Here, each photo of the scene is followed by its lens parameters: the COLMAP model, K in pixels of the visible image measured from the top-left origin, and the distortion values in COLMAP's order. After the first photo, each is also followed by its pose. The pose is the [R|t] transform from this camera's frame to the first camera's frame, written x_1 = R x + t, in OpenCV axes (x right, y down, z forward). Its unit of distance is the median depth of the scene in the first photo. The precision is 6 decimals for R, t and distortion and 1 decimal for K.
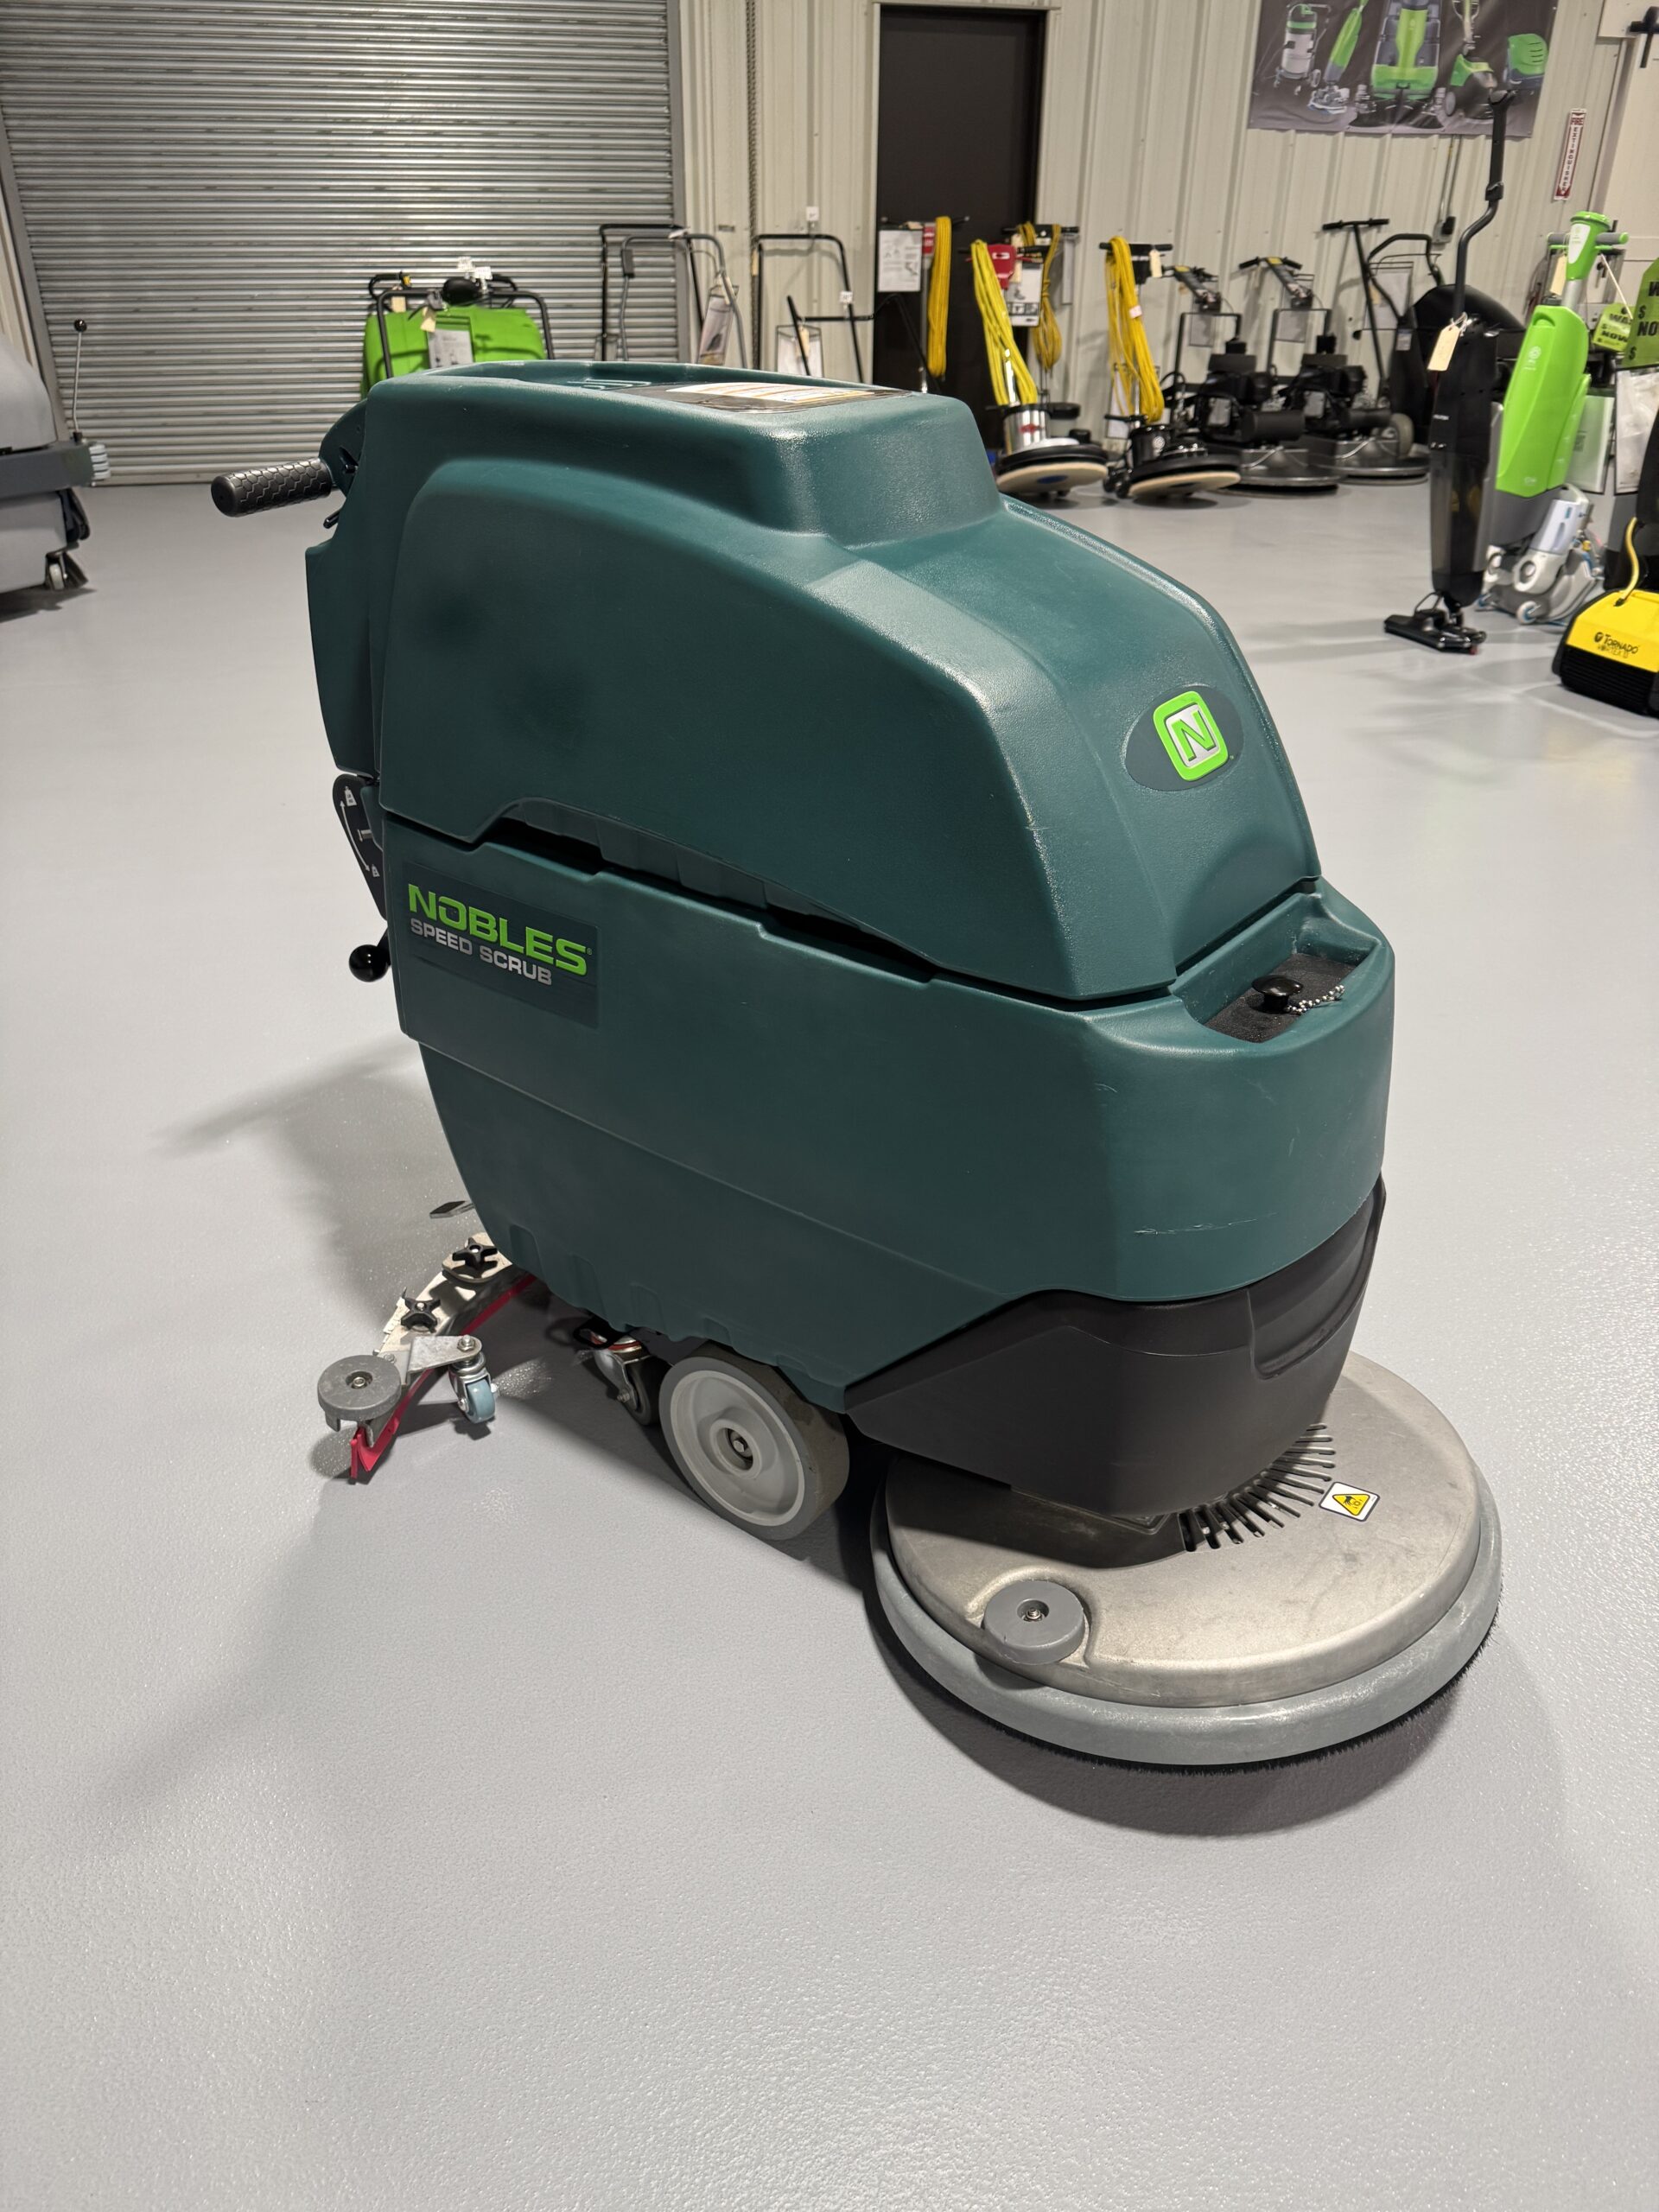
lens RADIAL K [[1549.9, 0, 826.0], [0, 1549.9, 1113.3], [0, 0, 1]] dist [-0.000783, -0.001672]
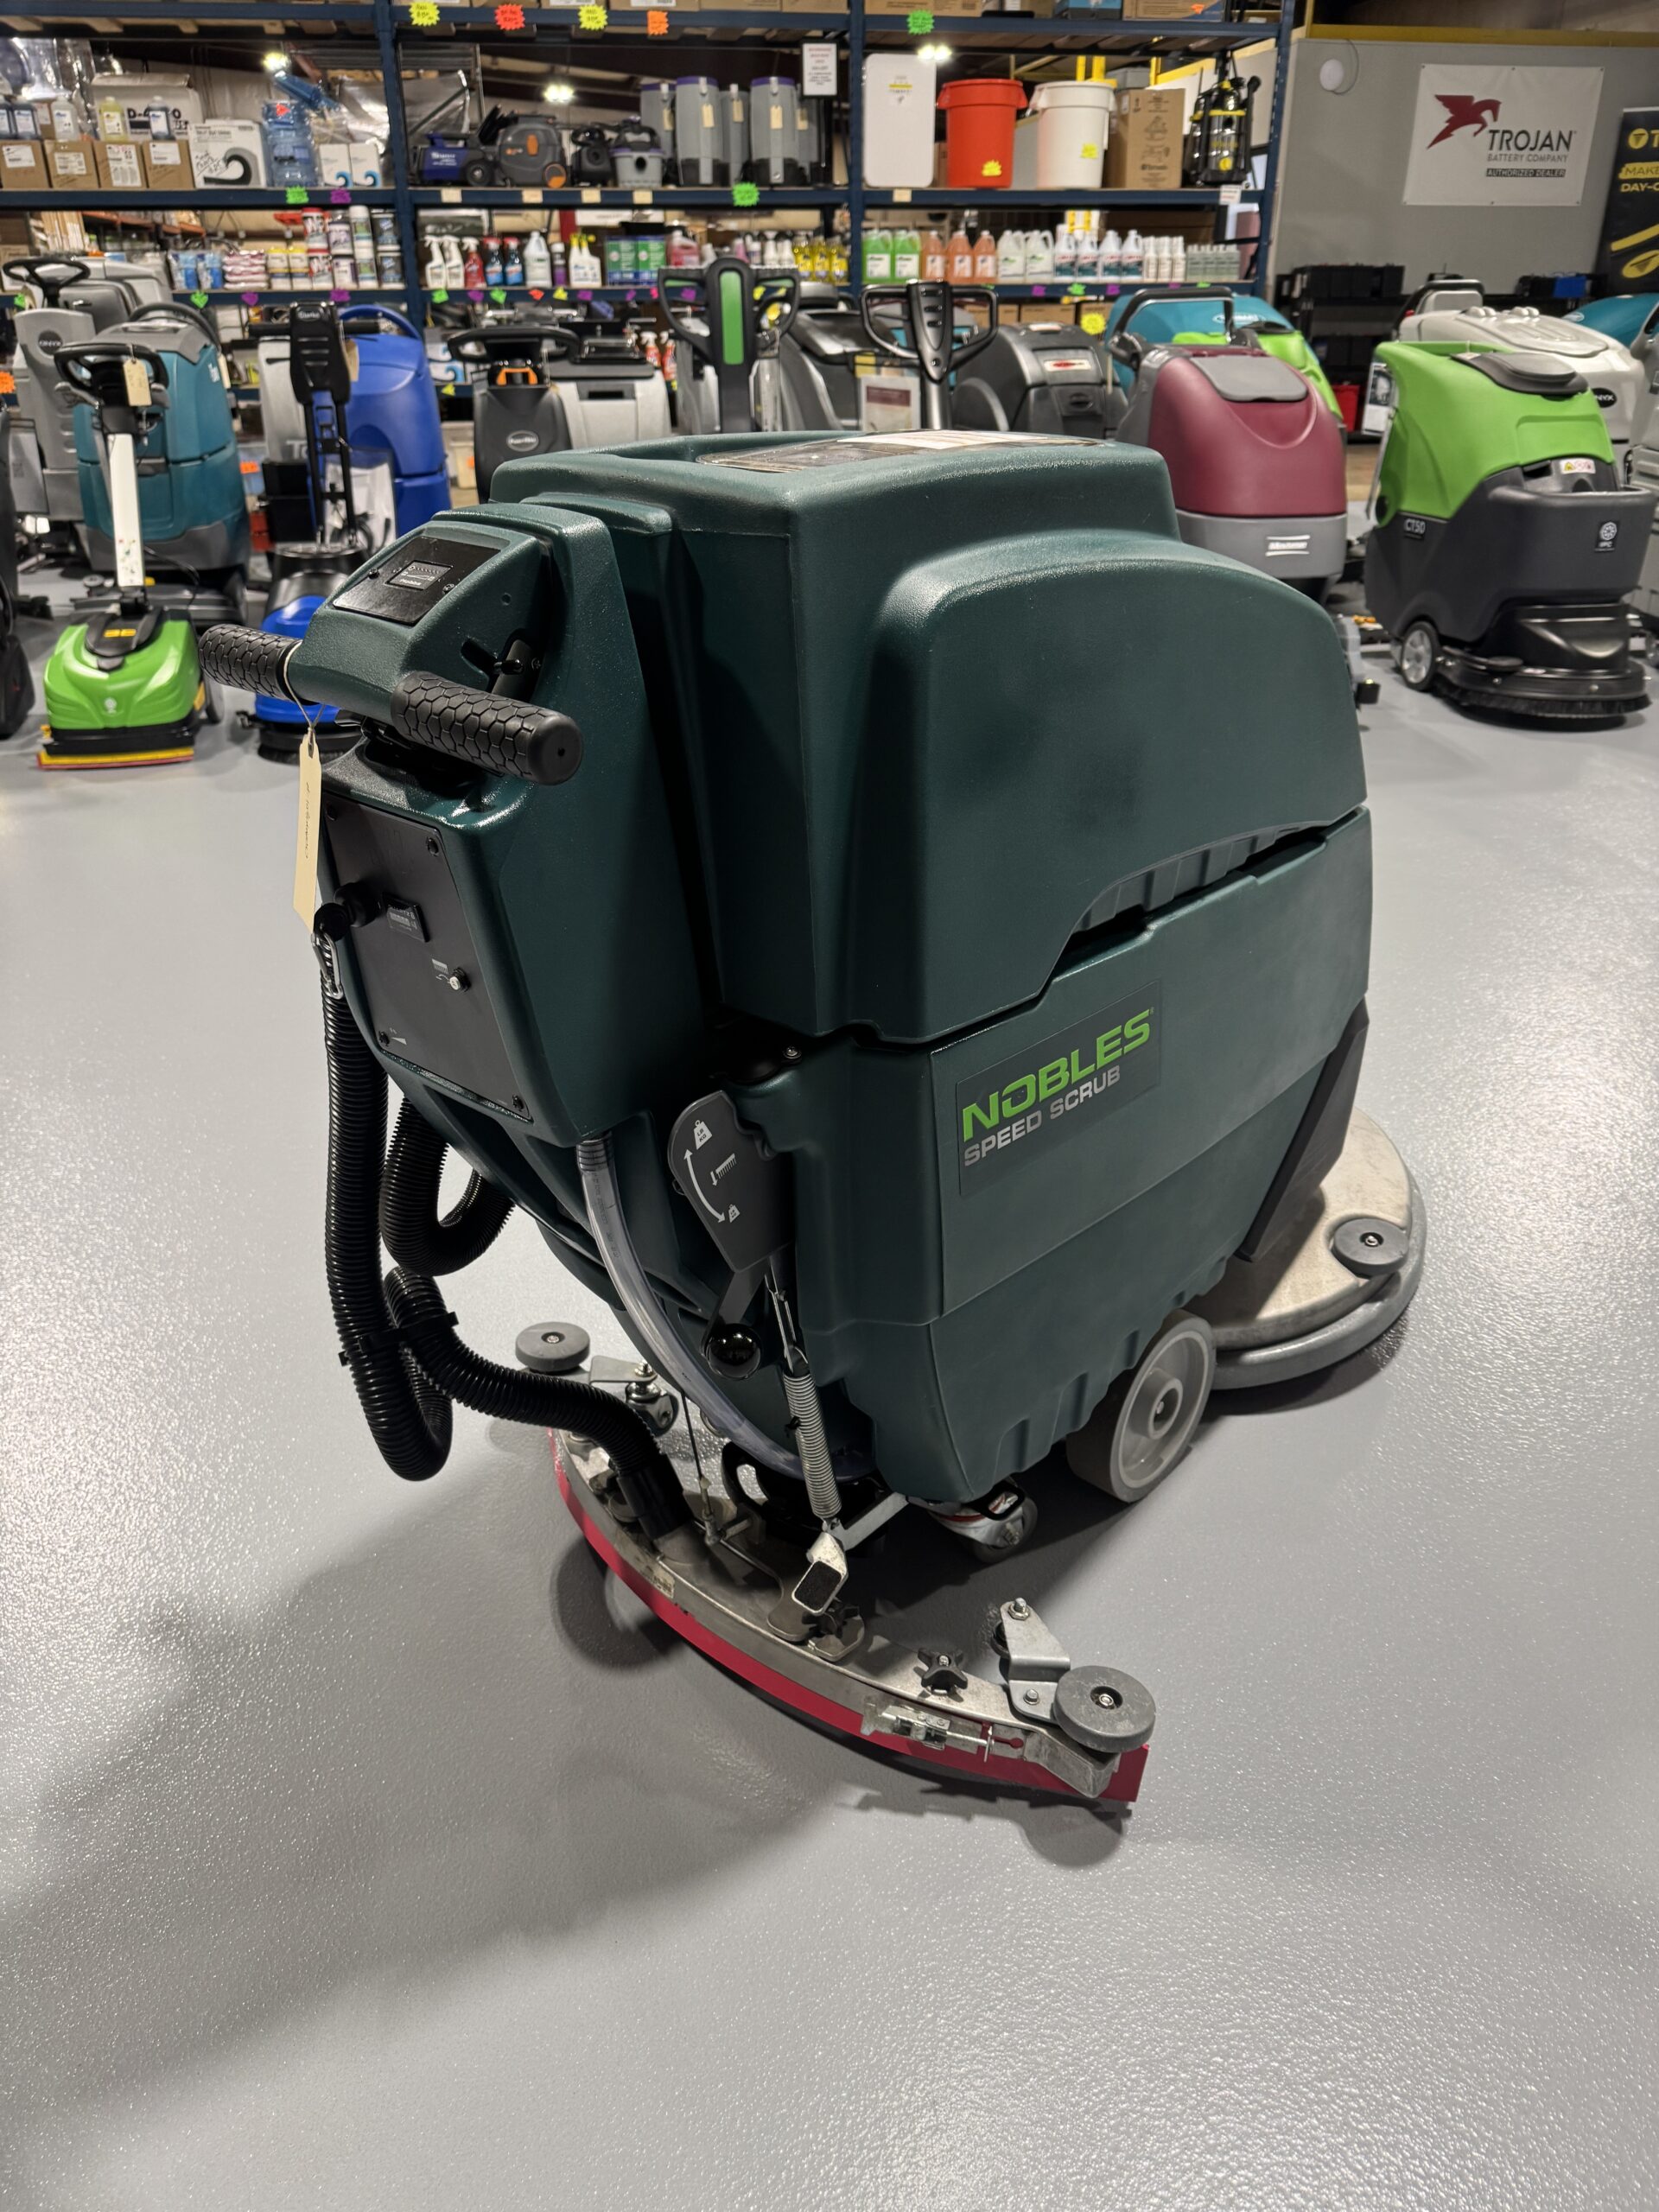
lens RADIAL K [[1544.3, 0, 825.5], [0, 1544.3, 1087.6], [0, 0, 1]] dist [0.006388, -0.007989]
pose [[0.102002, -0.461895, 0.881050, -0.150760], [0.497629, 0.790582, 0.356854, -0.073901], [-0.861371, 0.402036, 0.310493, 0.130830]]
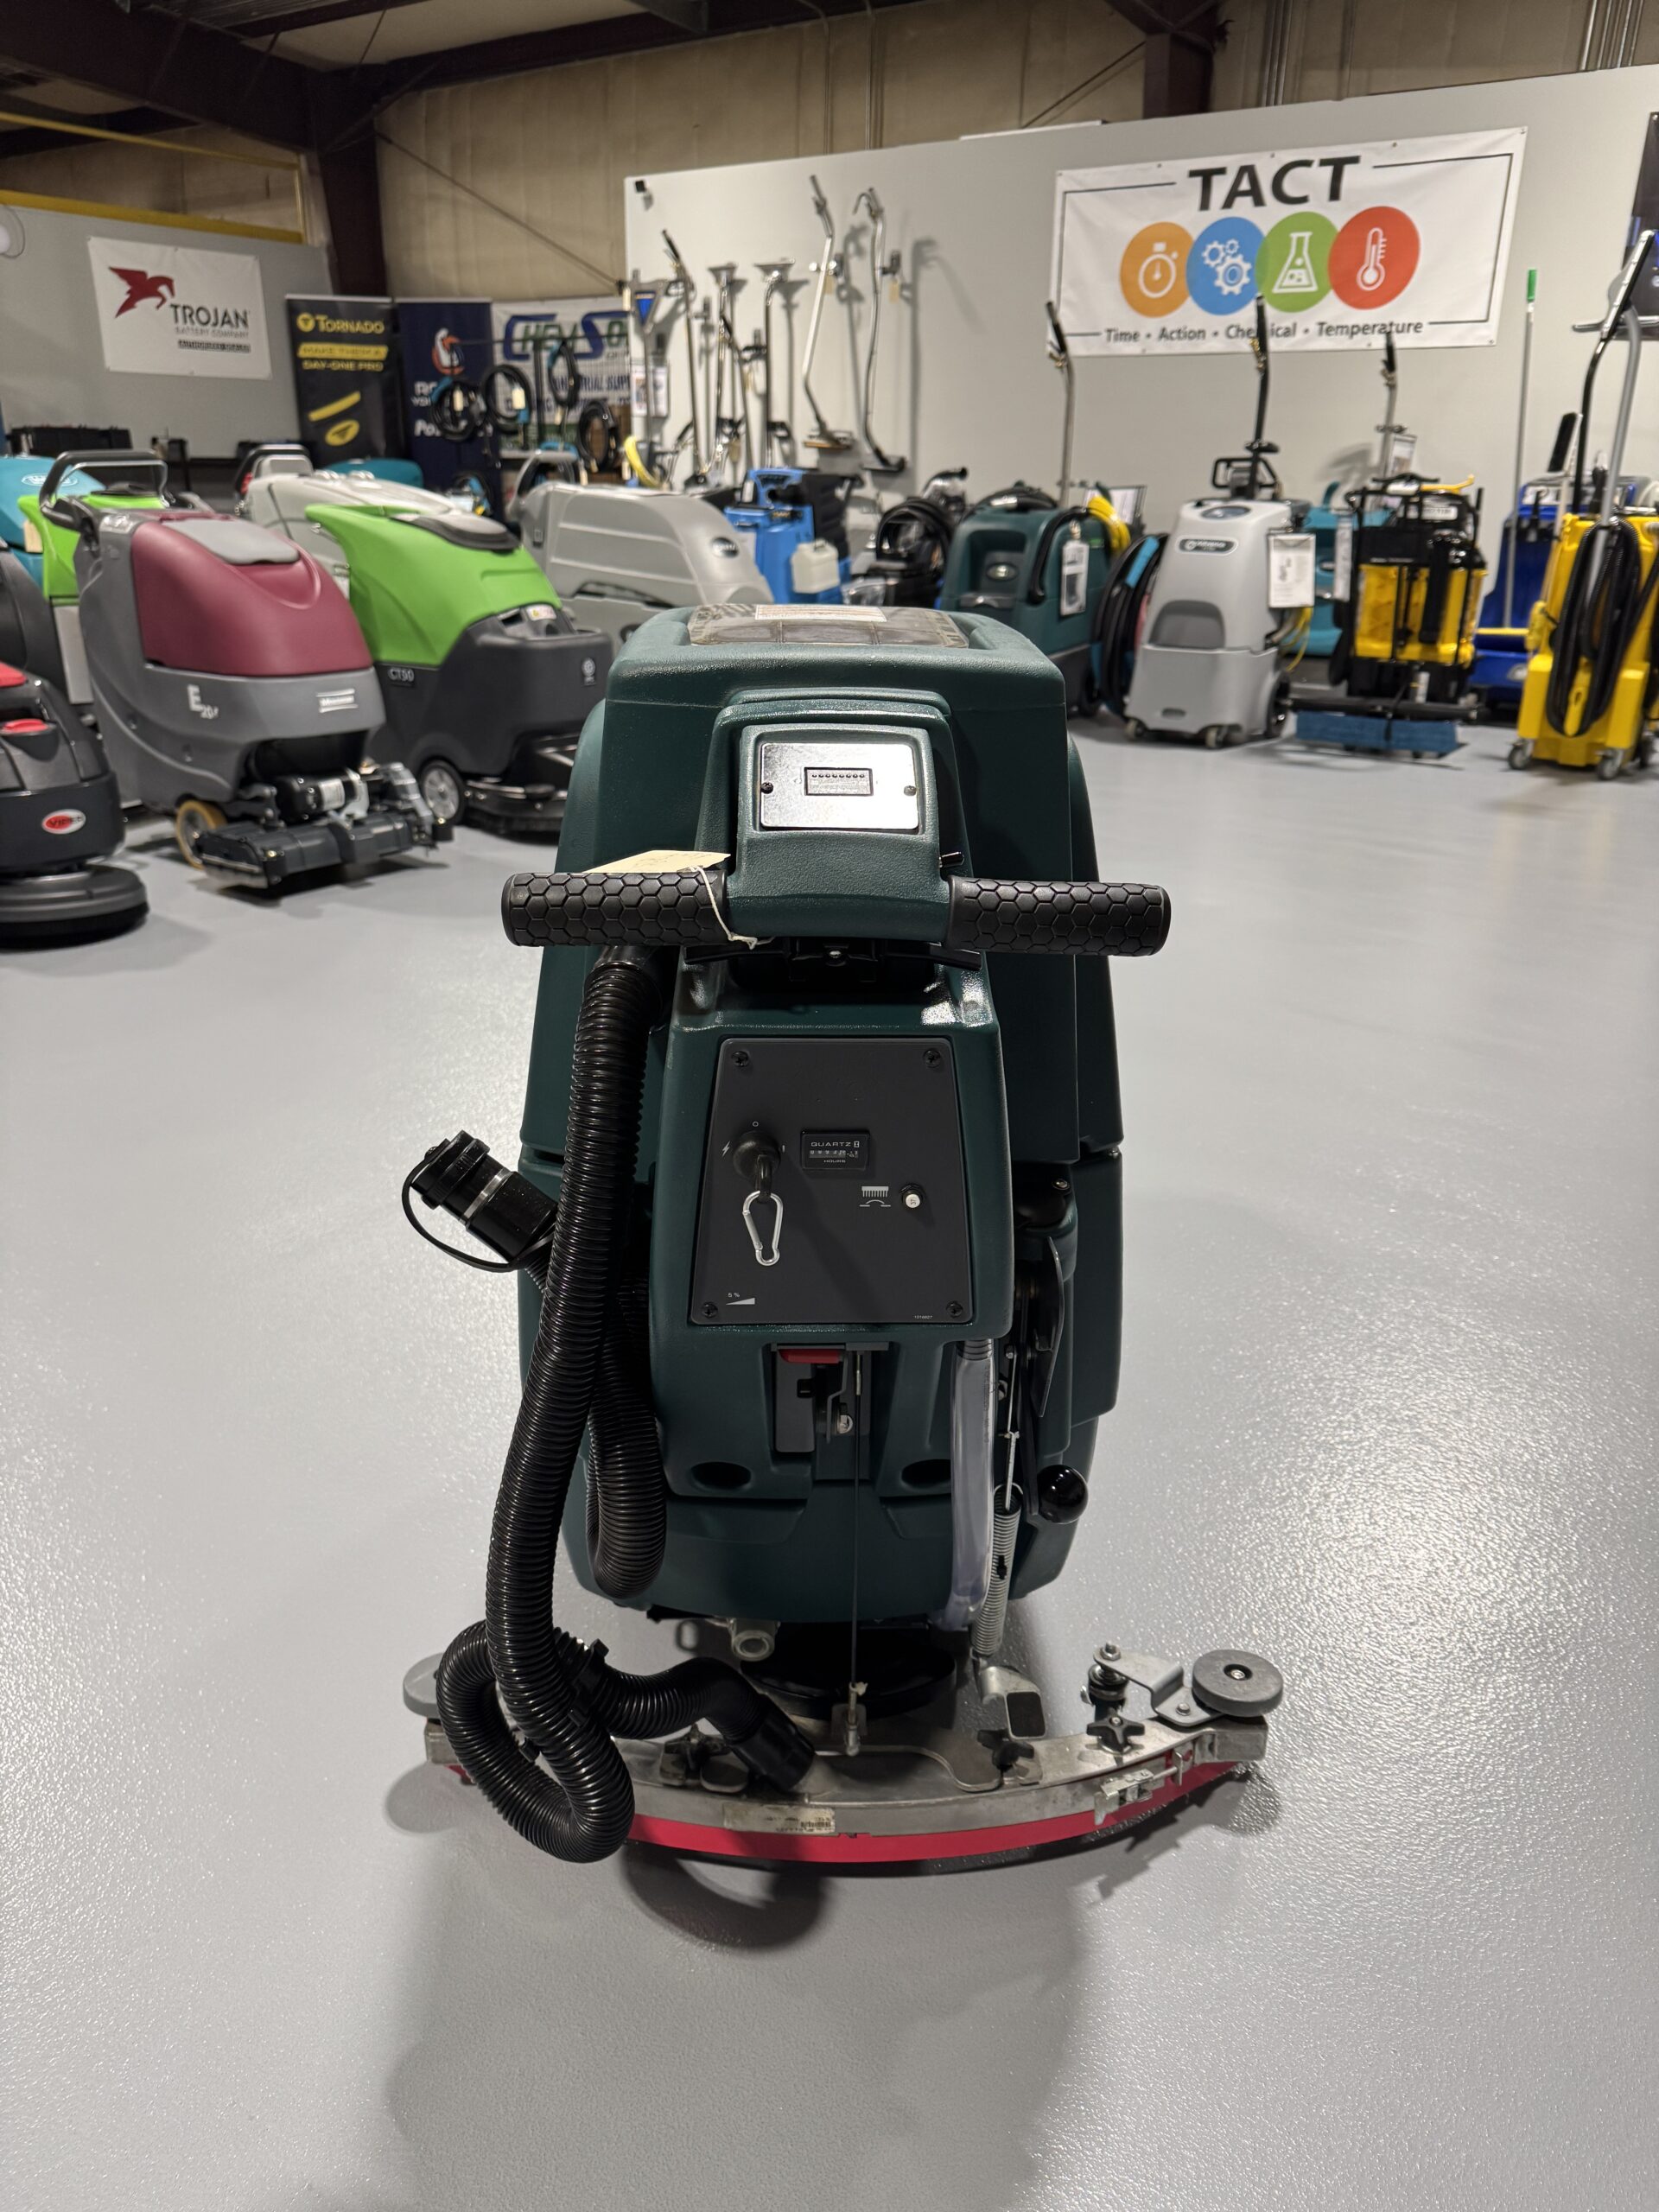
lens RADIAL K [[1584.0, 0, 829.5], [0, 1584.0, 1106.0], [0, 0, 1]] dist [-0.011525, -0.009473]
pose [[-0.614220, -0.314986, 0.723546, -0.121383], [0.370782, 0.694178, 0.616959, -0.127544], [-0.696602, 0.647226, -0.309586, 0.223281]]
